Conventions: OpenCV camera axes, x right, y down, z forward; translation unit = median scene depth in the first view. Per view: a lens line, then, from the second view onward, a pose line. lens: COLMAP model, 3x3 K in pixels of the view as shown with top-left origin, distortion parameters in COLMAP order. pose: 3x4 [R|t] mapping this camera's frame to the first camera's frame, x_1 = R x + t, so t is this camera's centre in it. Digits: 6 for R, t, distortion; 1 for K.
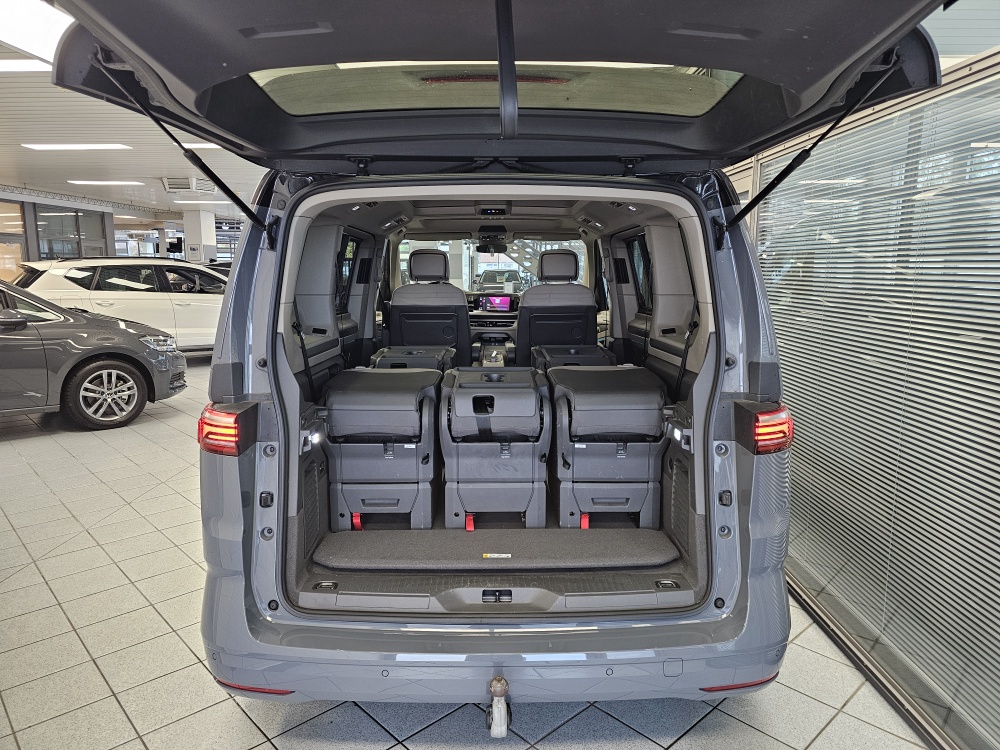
lens RADIAL K [[671.6, 0, 495.6], [0, 671.6, 373.0], [0, 0, 1]] dist [0.070923, -0.077783]
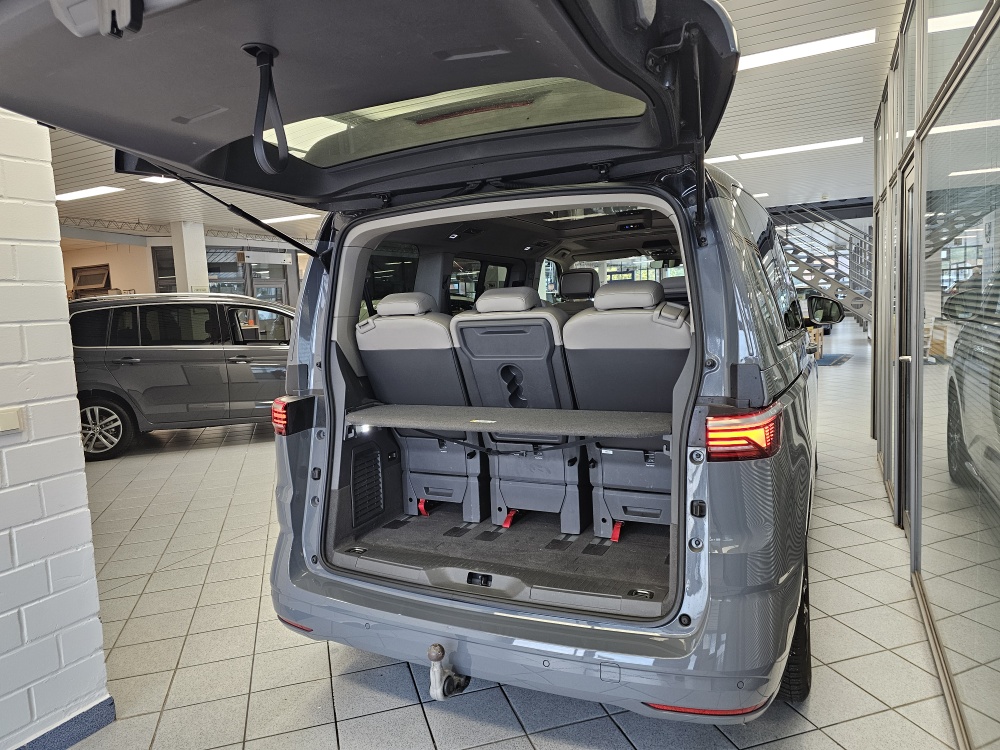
lens RADIAL K [[671.6, 0, 495.6], [0, 671.6, 373.0], [0, 0, 1]] dist [0.070923, -0.077783]
pose [[0.893187, 0.005884, -0.449647, 0.507856], [-0.024727, 0.999044, -0.036044, 0.037613], [0.449006, 0.043312, 0.892479, 0.030850]]
